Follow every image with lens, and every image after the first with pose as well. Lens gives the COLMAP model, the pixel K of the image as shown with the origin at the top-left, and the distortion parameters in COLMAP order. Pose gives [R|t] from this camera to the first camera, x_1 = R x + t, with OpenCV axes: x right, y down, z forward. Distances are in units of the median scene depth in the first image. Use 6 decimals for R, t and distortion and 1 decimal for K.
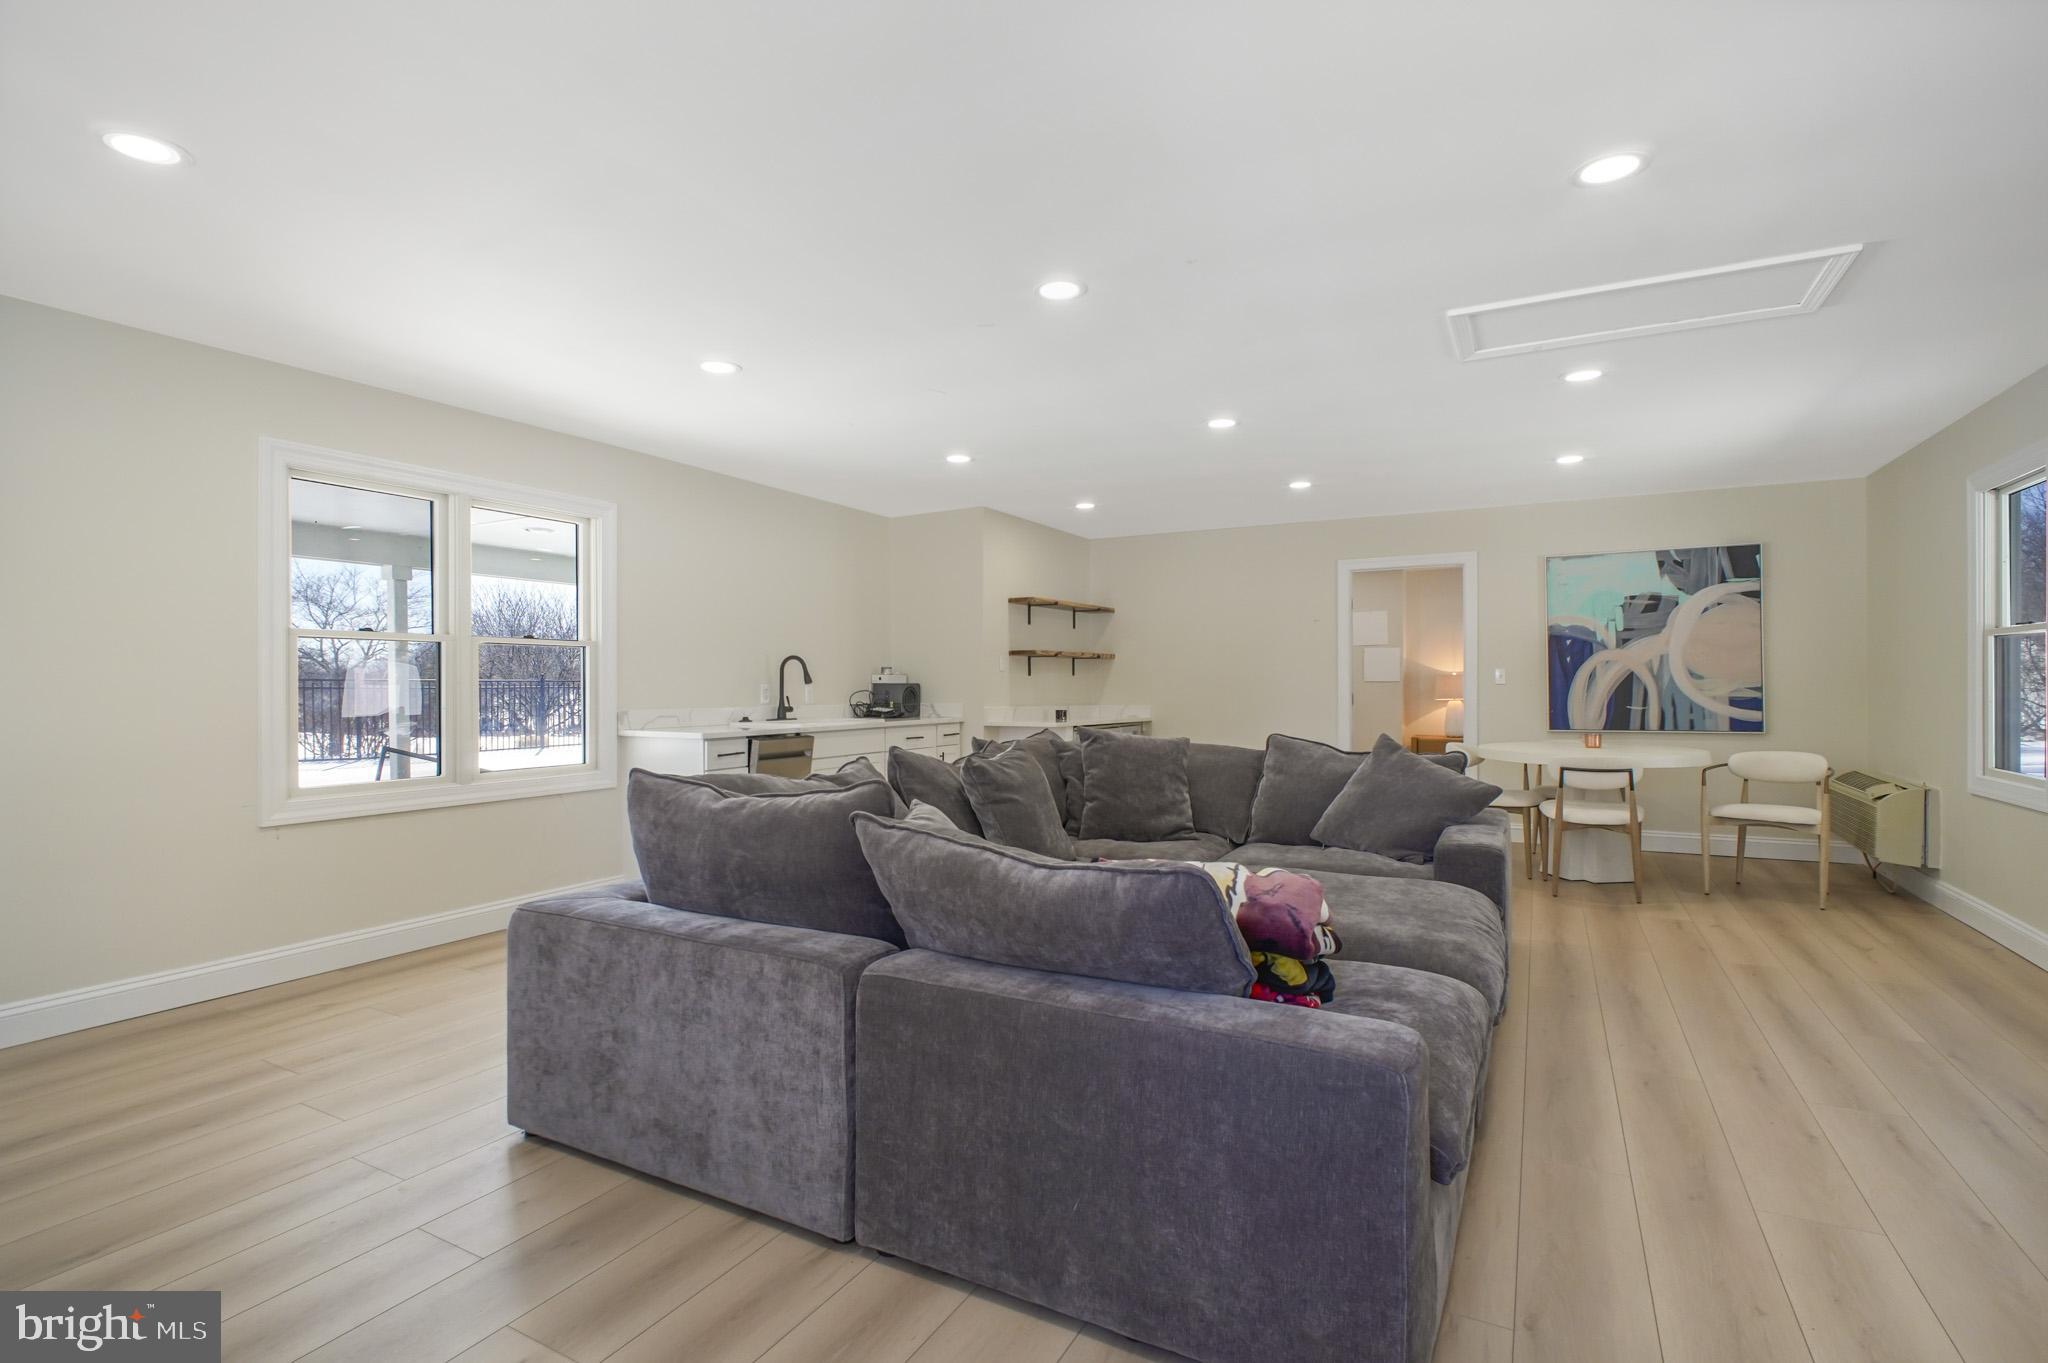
lens RADIAL K [[978.4, 0, 1025.8], [0, 978.4, 684.1], [0, 0, 1]] dist [-0.002050, -0.000065]
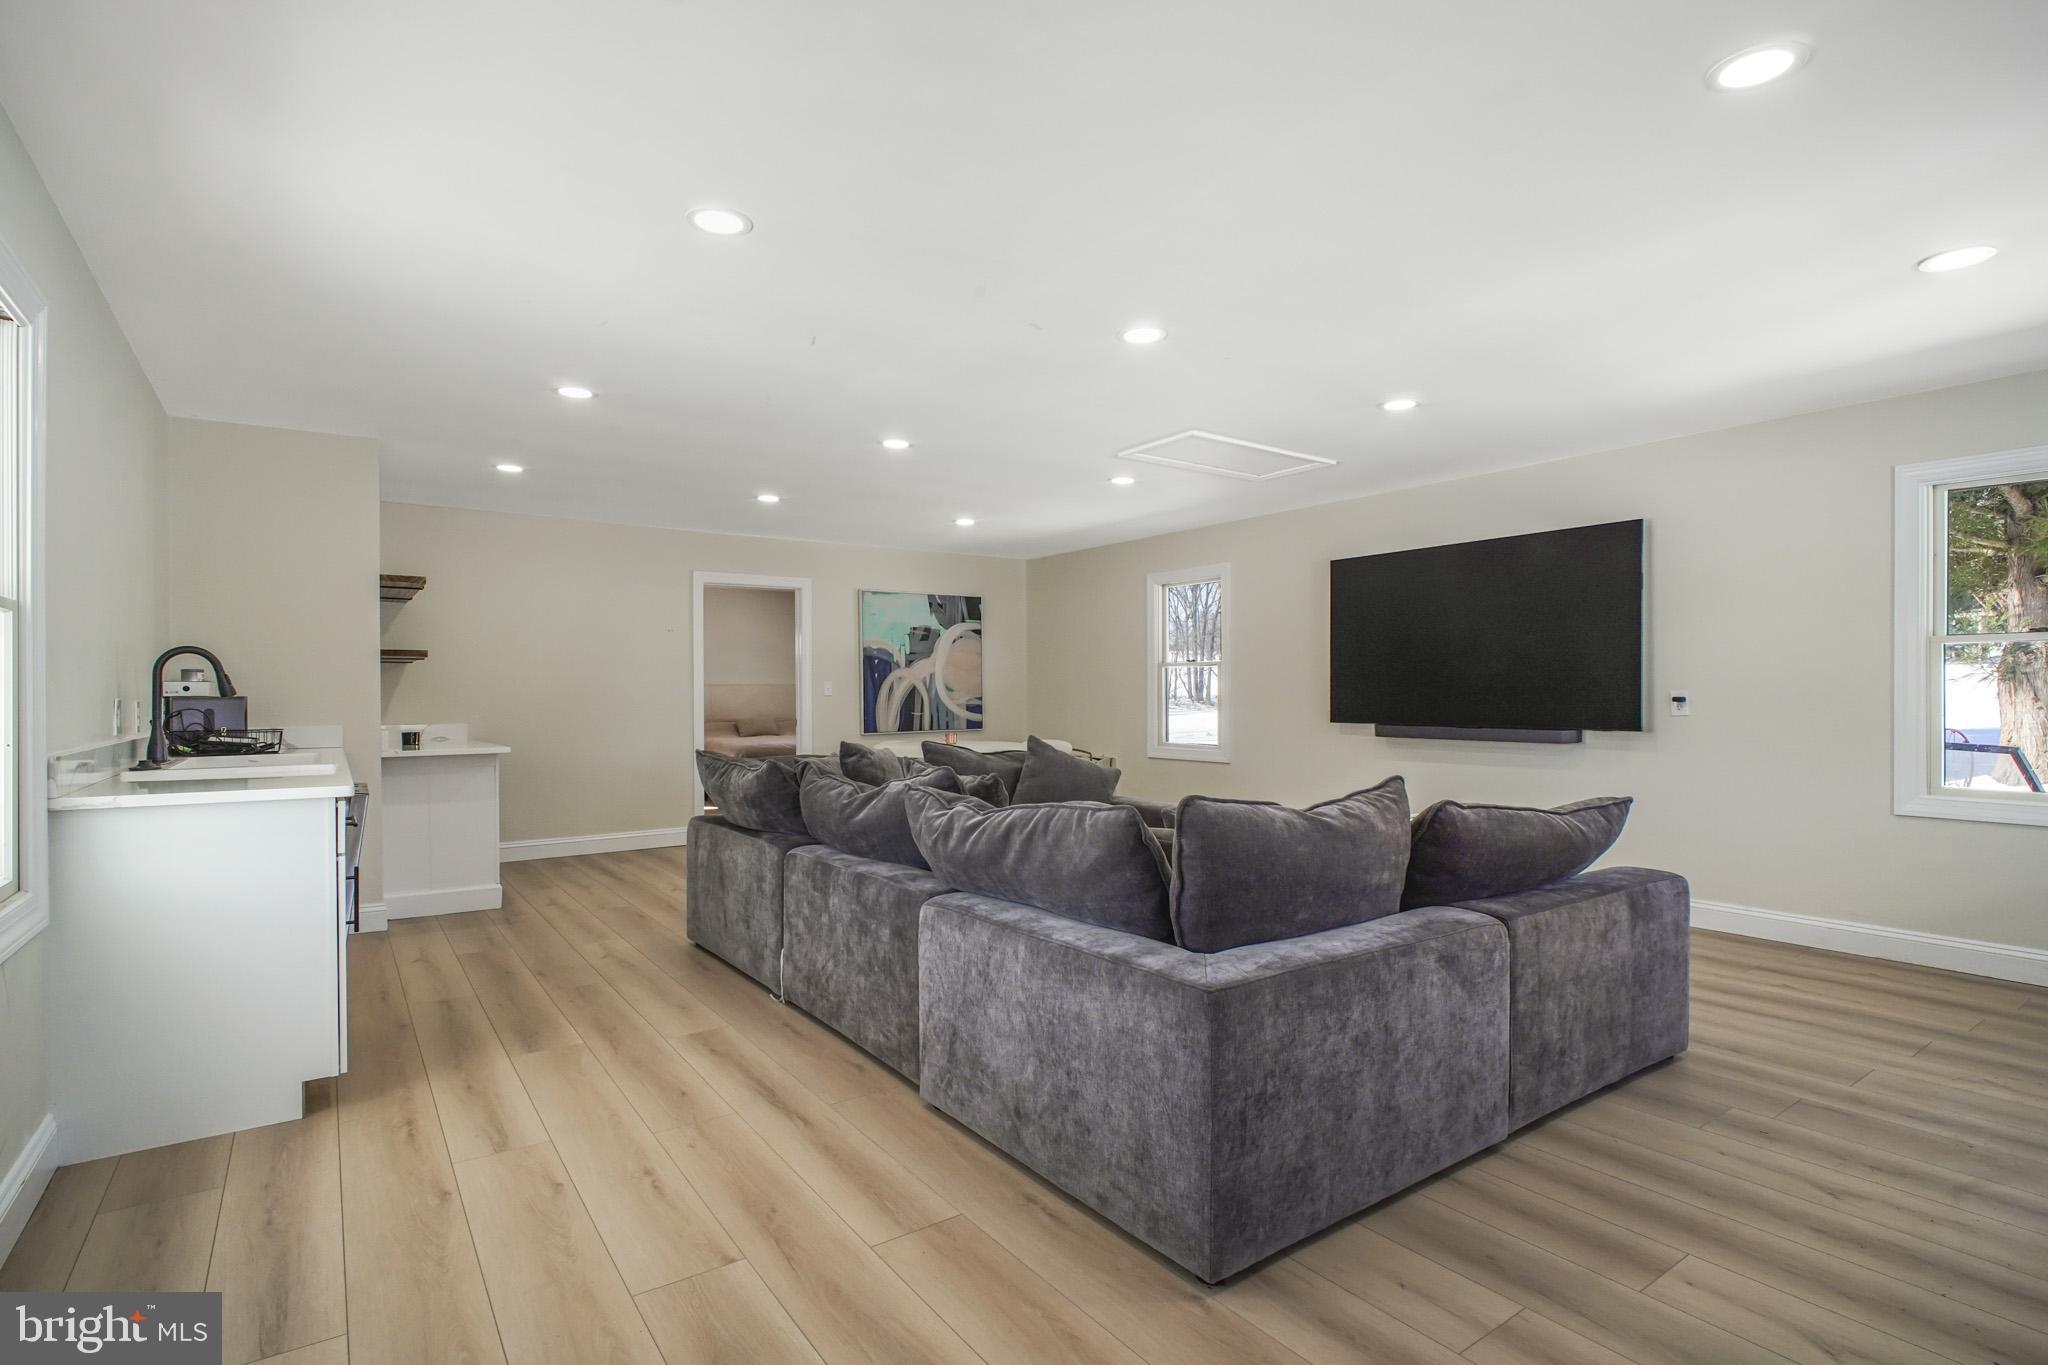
lens RADIAL K [[978.4, 0, 1016.6], [0, 978.4, 689.9], [0, 0, 1]] dist [-0.002050, -0.000065]
pose [[0.442298, 0.003765, 0.896860, -0.490514], [0.003392, 0.999977, -0.005871, 0.000732], [-0.896862, 0.005639, 0.442275, 0.310552]]
